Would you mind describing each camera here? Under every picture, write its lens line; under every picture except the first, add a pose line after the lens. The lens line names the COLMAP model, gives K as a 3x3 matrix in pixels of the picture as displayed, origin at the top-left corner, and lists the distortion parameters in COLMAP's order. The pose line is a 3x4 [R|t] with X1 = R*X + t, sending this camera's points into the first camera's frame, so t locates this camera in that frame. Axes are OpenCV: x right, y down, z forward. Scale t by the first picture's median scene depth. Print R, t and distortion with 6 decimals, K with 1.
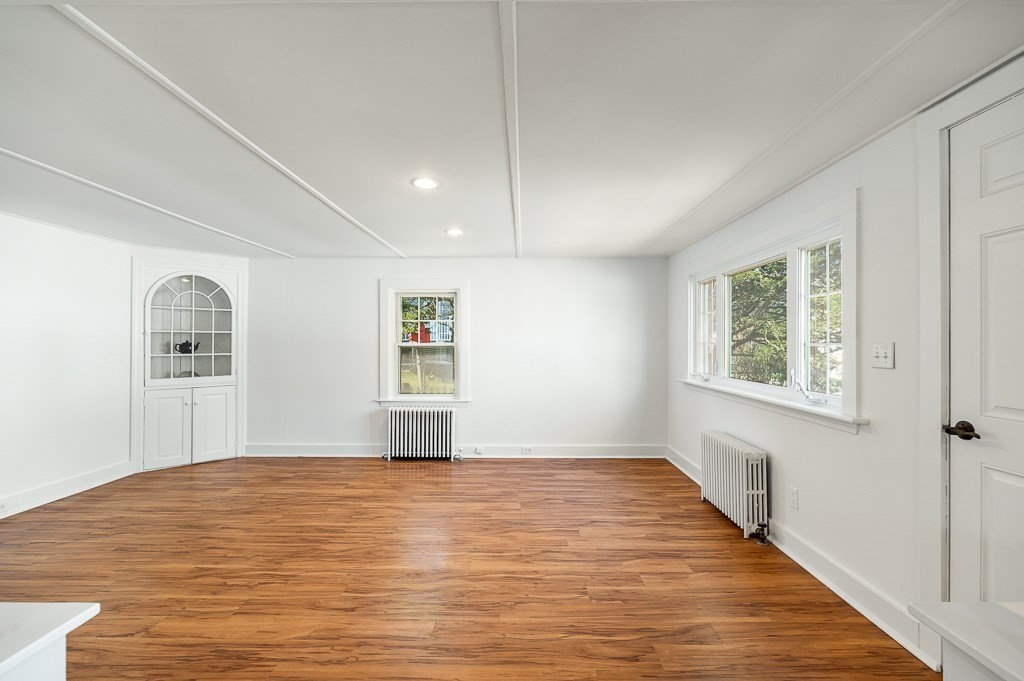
lens RADIAL K [[440.2, 0, 517.4], [0, 440.2, 340.4], [0, 0, 1]] dist [0.001409, 0.001758]
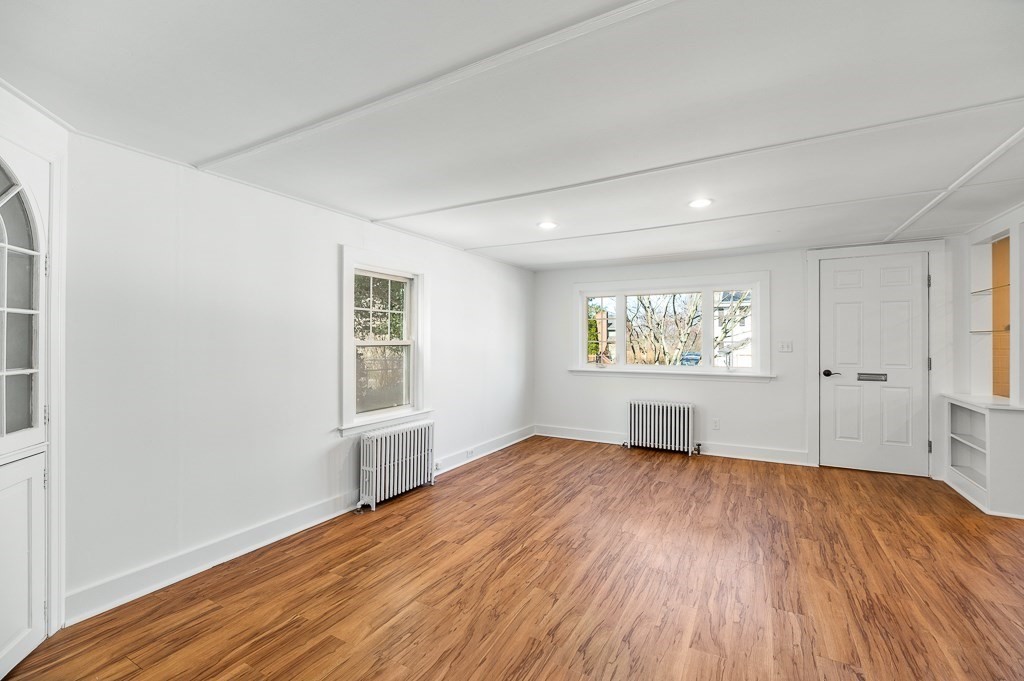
lens RADIAL K [[440.2, 0, 507.9], [0, 440.2, 339.5], [0, 0, 1]] dist [0.001409, 0.001758]
pose [[0.487142, 0.004163, 0.873313, -1.088946], [-0.005933, 0.999981, -0.001458, 0.004566], [-0.873303, -0.004471, 0.487158, 0.651873]]
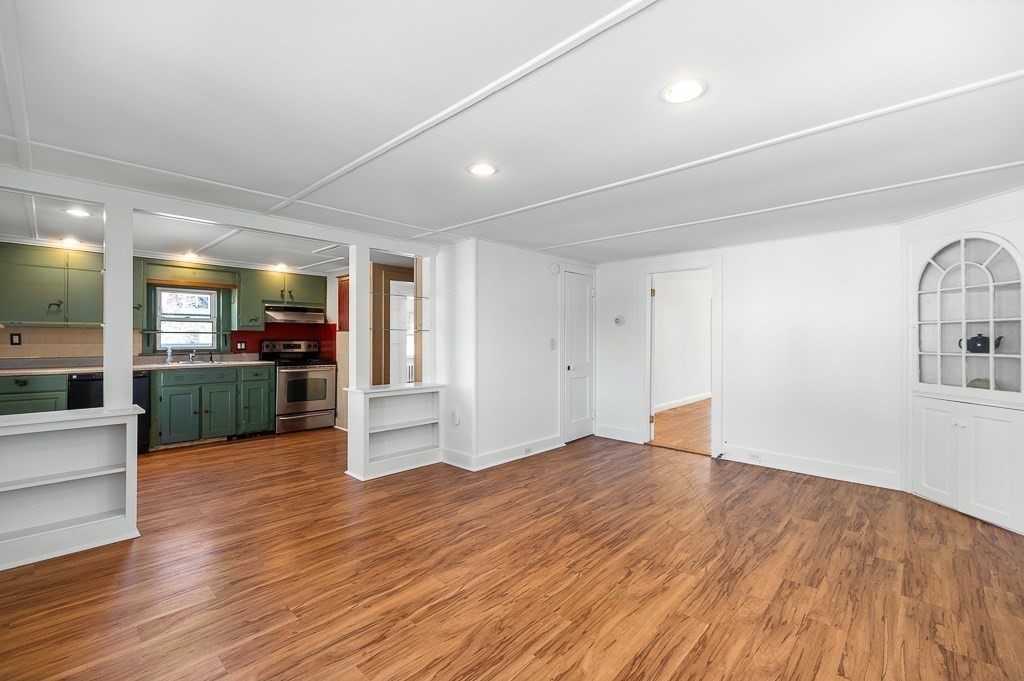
lens RADIAL K [[440.2, 0, 508.9], [0, 440.2, 338.2], [0, 0, 1]] dist [0.001409, 0.001758]
pose [[-0.683709, -0.000182, -0.729755, 0.335857], [0.003238, 0.999989, -0.003283, 0.008920], [0.729747, -0.004607, -0.683701, 1.261349]]
